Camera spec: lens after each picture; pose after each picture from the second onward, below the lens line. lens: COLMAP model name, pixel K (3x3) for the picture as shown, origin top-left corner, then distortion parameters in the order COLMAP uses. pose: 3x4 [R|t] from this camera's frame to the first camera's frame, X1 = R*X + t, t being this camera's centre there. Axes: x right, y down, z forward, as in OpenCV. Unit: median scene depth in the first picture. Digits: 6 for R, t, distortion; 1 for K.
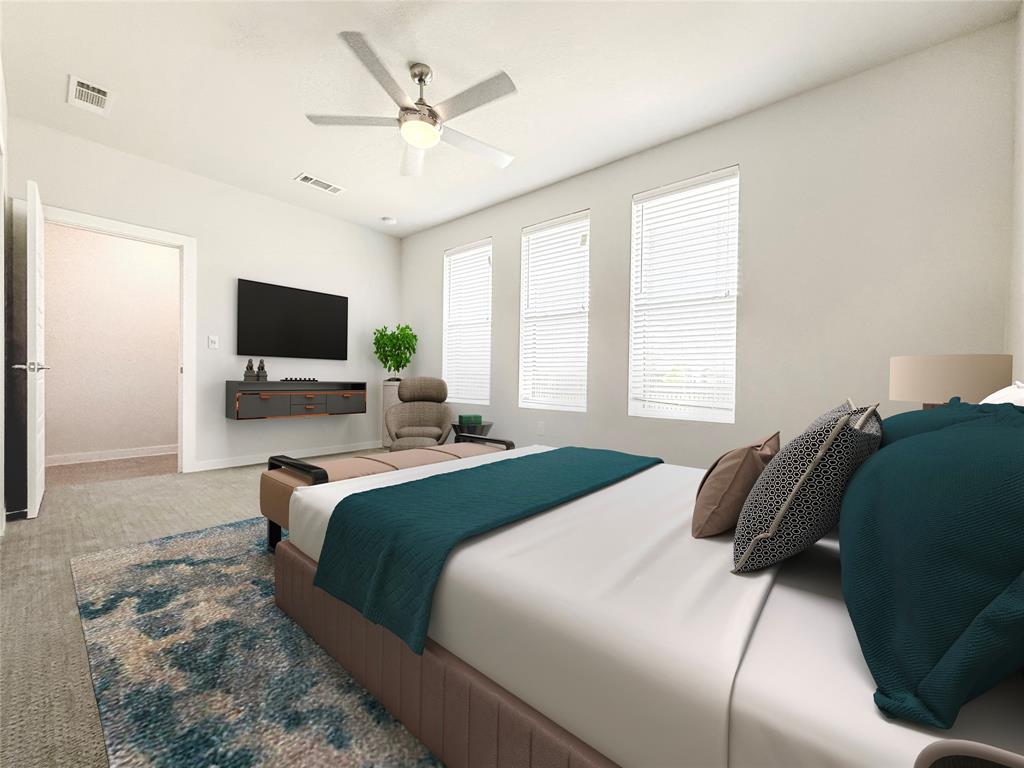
lens RADIAL K [[408.3, 0, 508.3], [0, 408.3, 382.5], [0, 0, 1]] dist [0.000124, 0.000233]
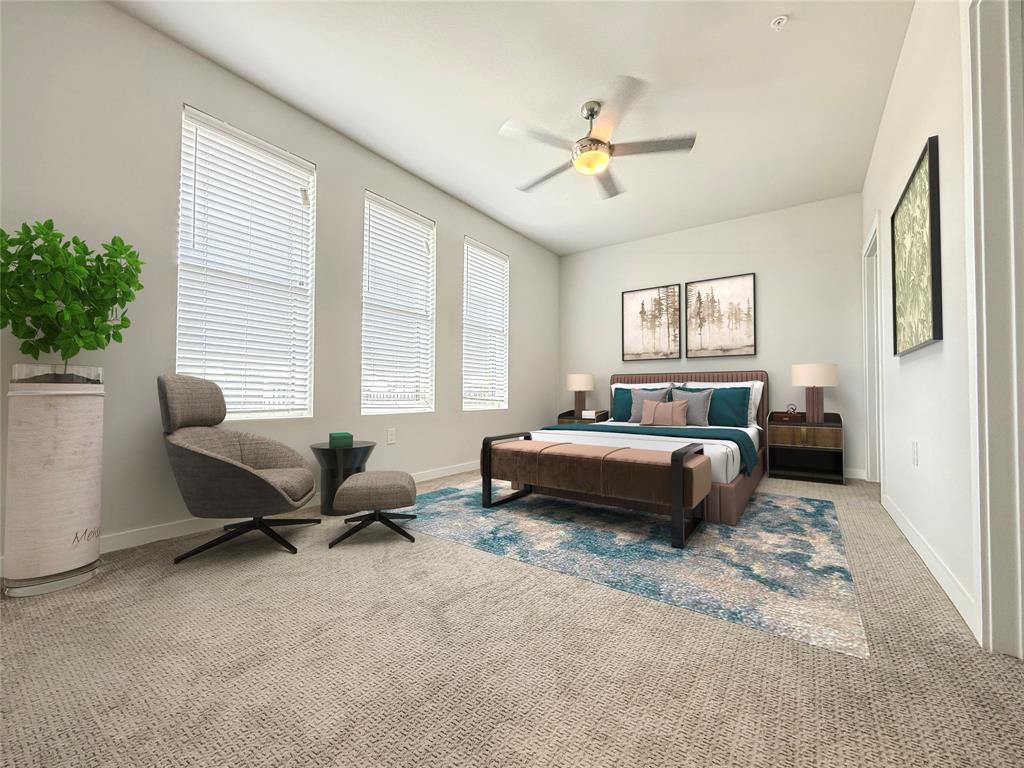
lens RADIAL K [[408.3, 0, 508.8], [0, 408.3, 385.1], [0, 0, 1]] dist [0.000124, 0.000233]
pose [[-0.080375, 0.001466, 0.996764, -1.969794], [0.003498, 0.999993, -0.001189, 0.010046], [-0.996759, 0.003391, -0.080379, 1.908973]]
